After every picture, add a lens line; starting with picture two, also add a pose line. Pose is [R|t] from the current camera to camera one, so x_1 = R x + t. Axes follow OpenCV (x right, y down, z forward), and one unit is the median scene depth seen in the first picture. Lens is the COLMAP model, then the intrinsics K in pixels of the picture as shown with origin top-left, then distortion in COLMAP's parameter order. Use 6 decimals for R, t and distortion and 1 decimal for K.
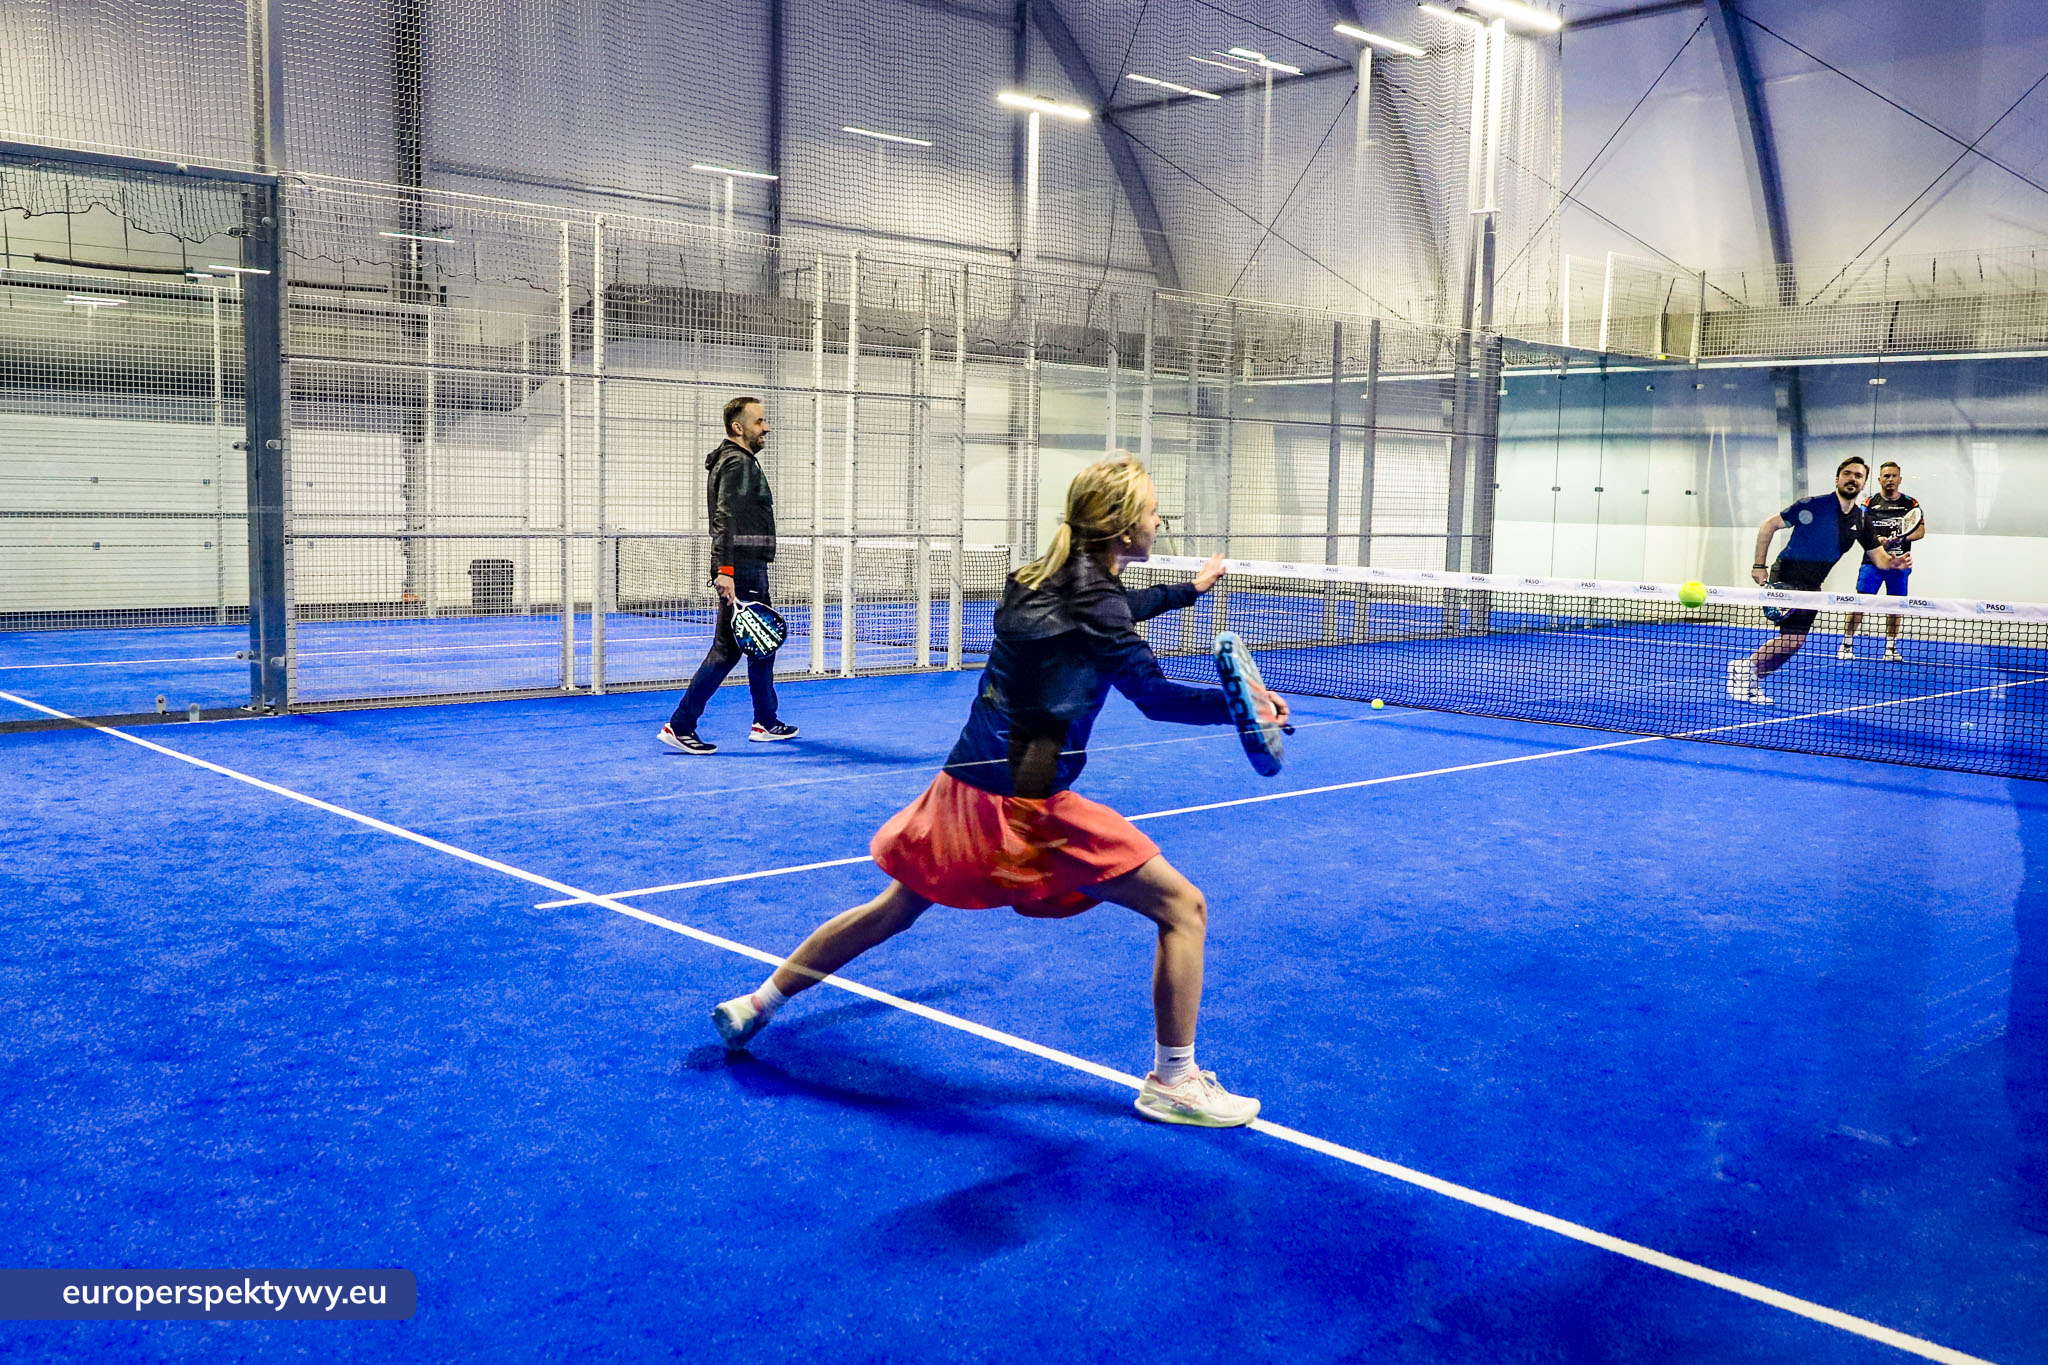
lens RADIAL K [[1671.1, 0, 1024.0], [0, 1671.1, 682.5], [0, 0, 1]] dist [-0.001518, -0.003483]
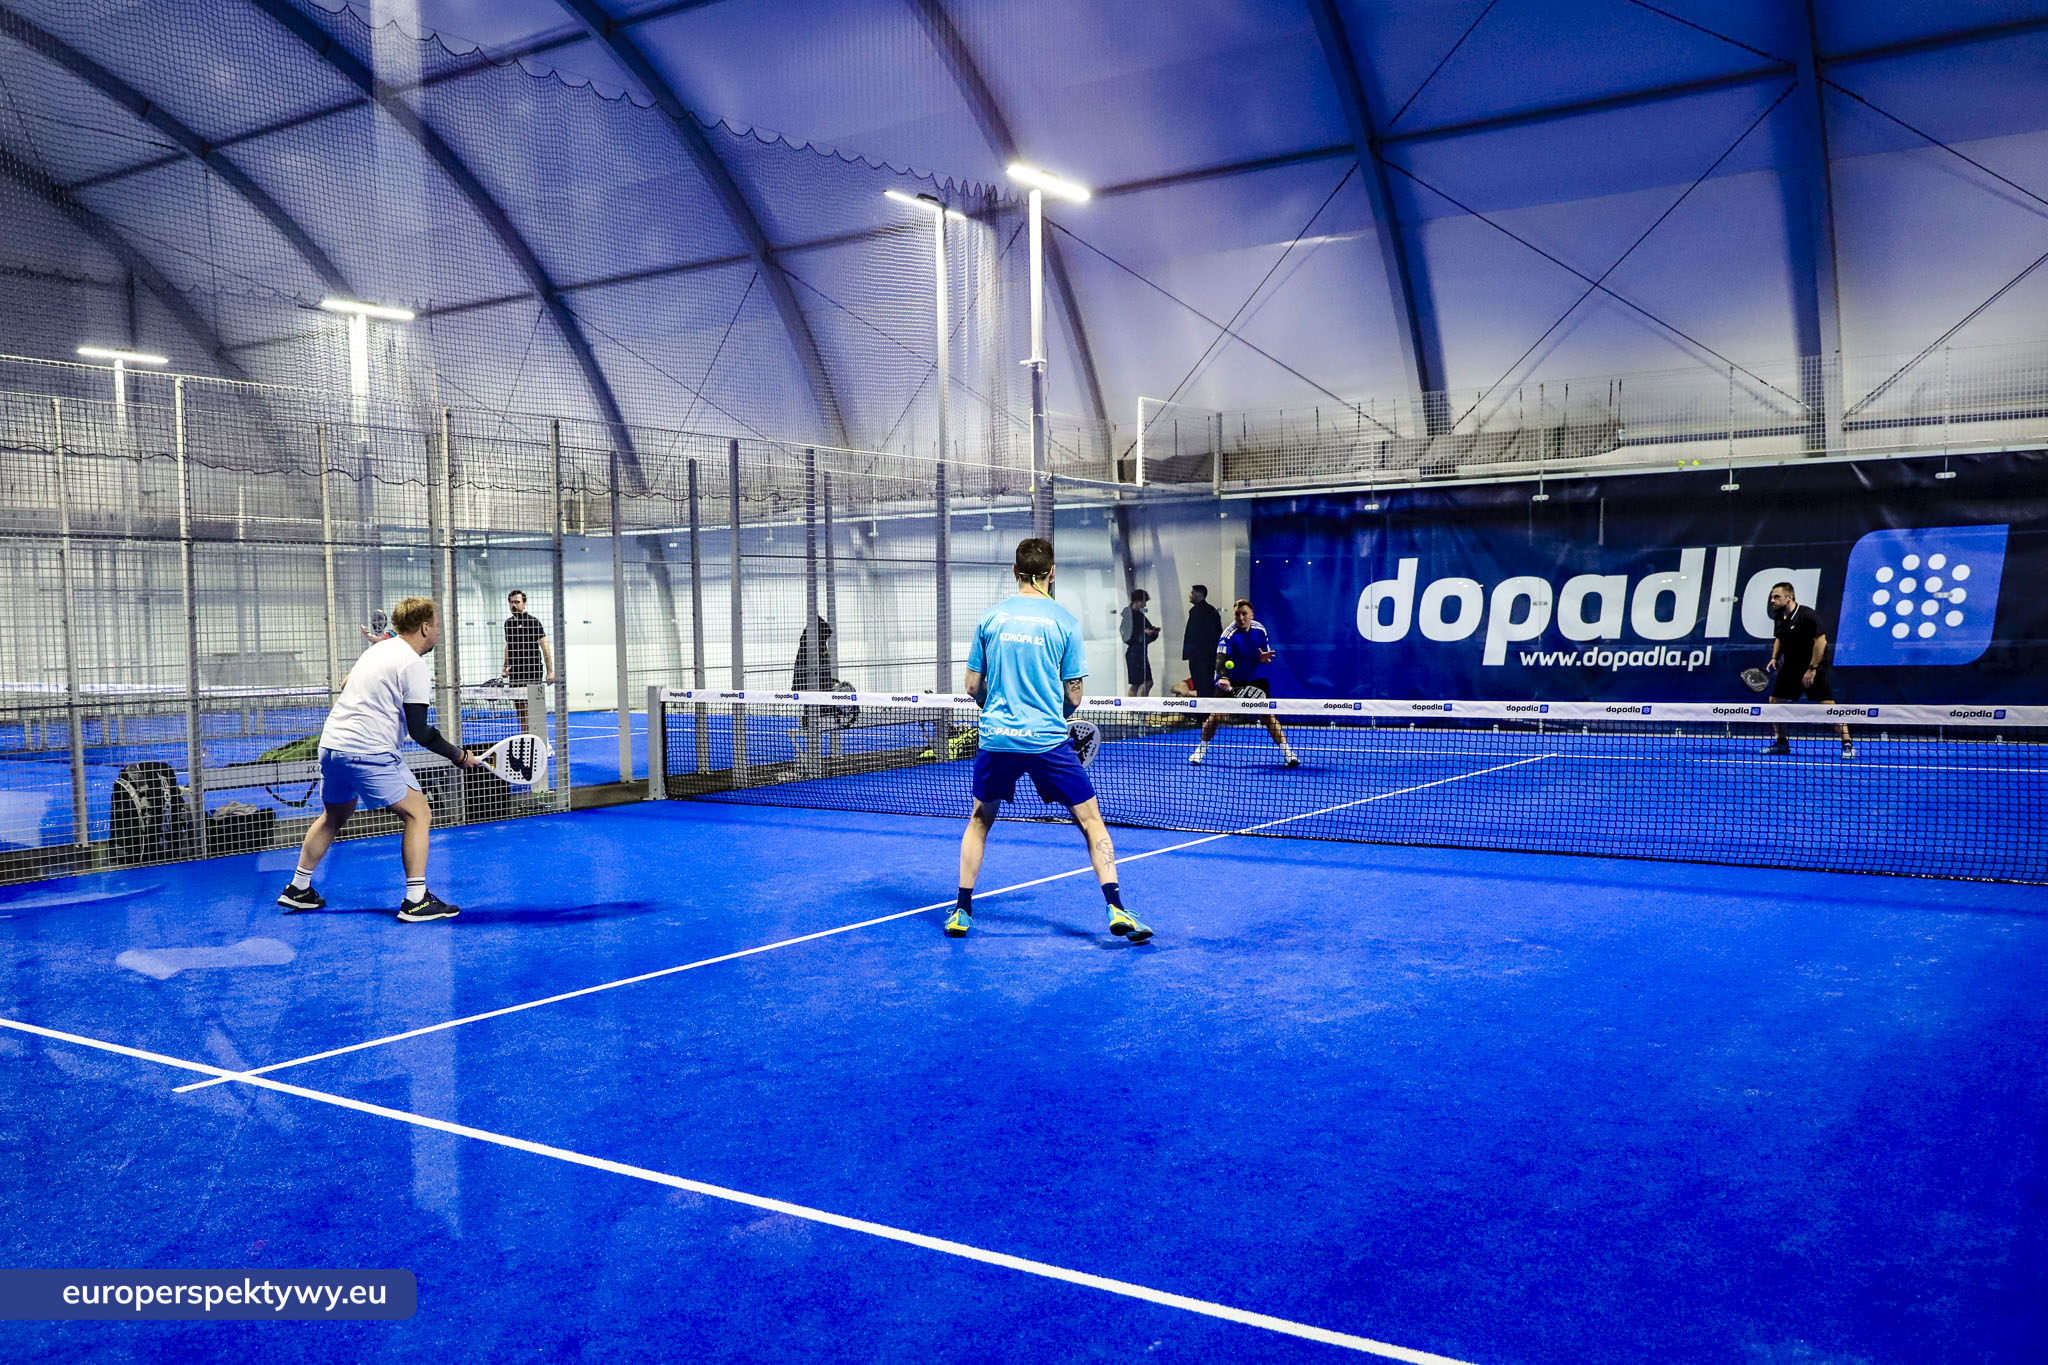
lens RADIAL K [[1691.7, 0, 1022.6], [0, 1691.7, 743.7], [0, 0, 1]] dist [-0.013868, -0.004057]
pose [[0.985190, -0.052196, 0.163328, 0.084489], [0.059645, 0.997376, -0.041041, 0.011761], [-0.160757, 0.050174, 0.985718, -0.079036]]
